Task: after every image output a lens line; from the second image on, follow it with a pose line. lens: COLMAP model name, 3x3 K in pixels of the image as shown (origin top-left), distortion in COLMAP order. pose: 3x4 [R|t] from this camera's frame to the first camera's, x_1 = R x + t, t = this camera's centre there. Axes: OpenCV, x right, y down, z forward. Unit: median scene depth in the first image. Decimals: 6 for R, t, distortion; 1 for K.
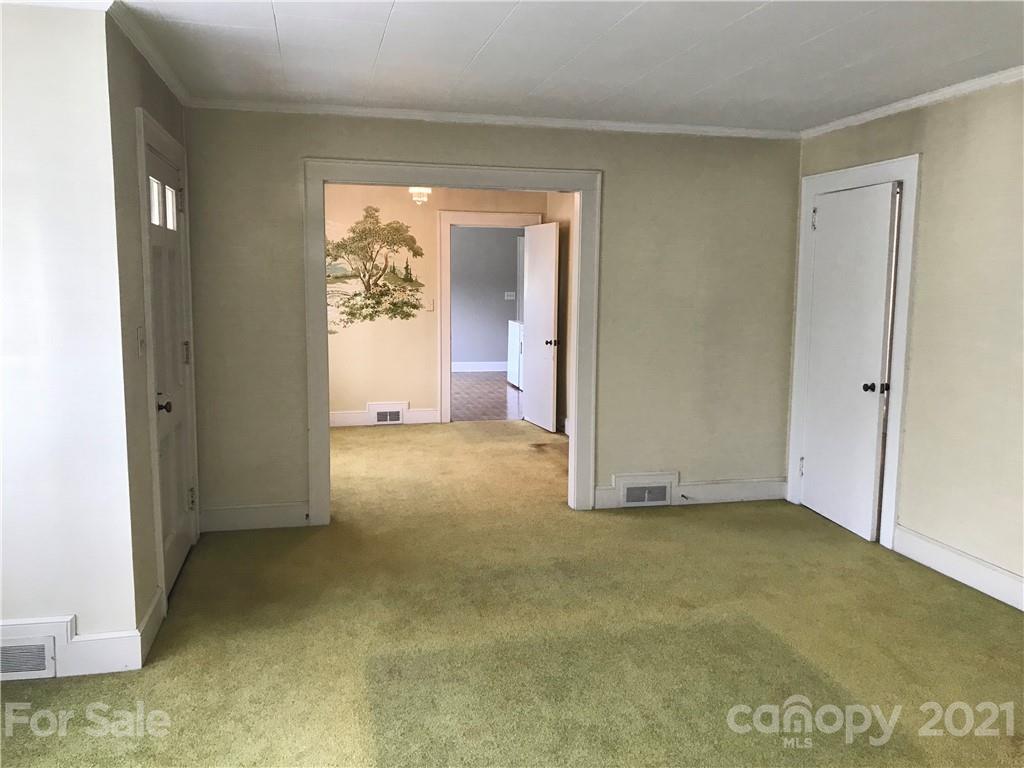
lens RADIAL K [[844.2, 0, 513.1], [0, 844.2, 386.2], [0, 0, 1]] dist [0.047419, -0.041880]
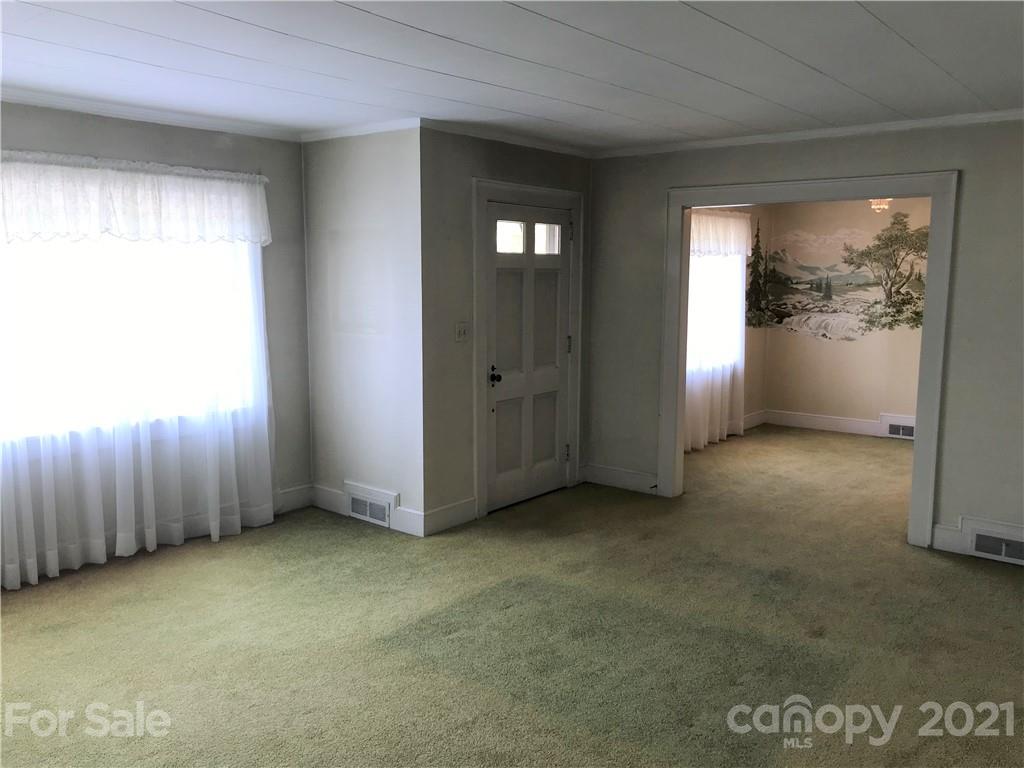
lens RADIAL K [[844.2, 0, 513.0], [0, 844.2, 388.0], [0, 0, 1]] dist [0.047419, -0.041880]
pose [[0.616670, 0.102163, -0.780565, 0.340293], [-0.102056, 0.993551, 0.049413, -0.014963], [0.780579, 0.049190, 0.623119, 0.054540]]
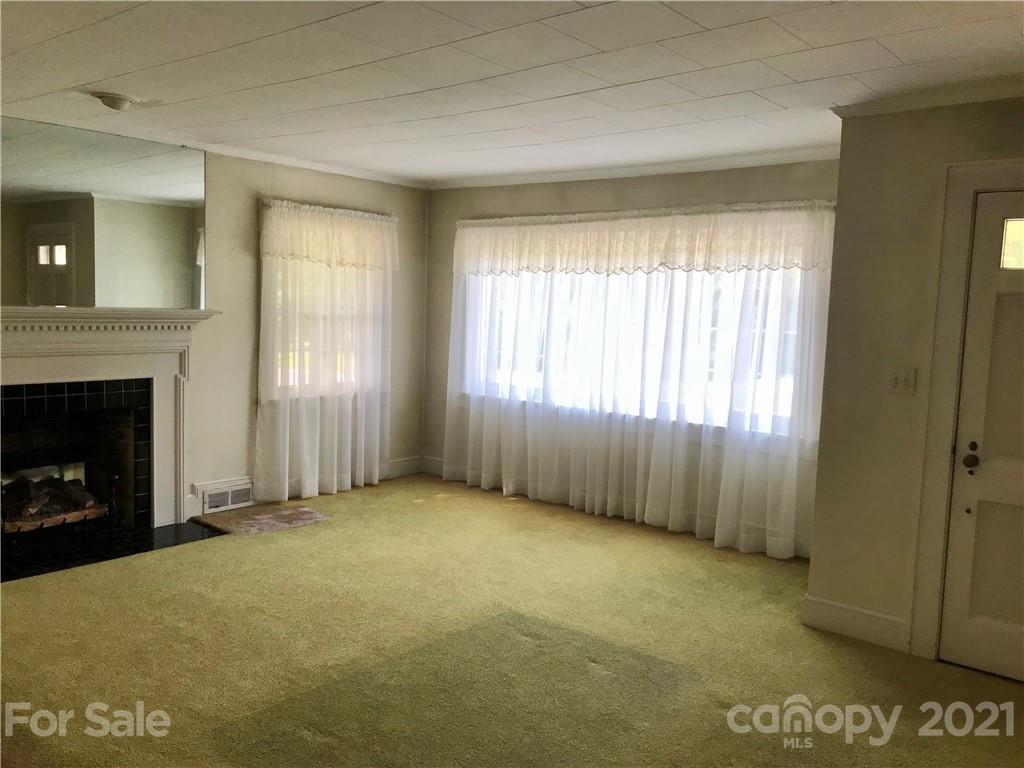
lens RADIAL K [[844.2, 0, 511.6], [0, 844.2, 376.1], [0, 0, 1]] dist [0.047419, -0.041880]
pose [[-0.800334, 0.025628, -0.599006, 0.259935], [-0.112370, 0.974970, 0.191851, -0.088223], [0.588930, 0.220855, -0.777422, 0.648488]]
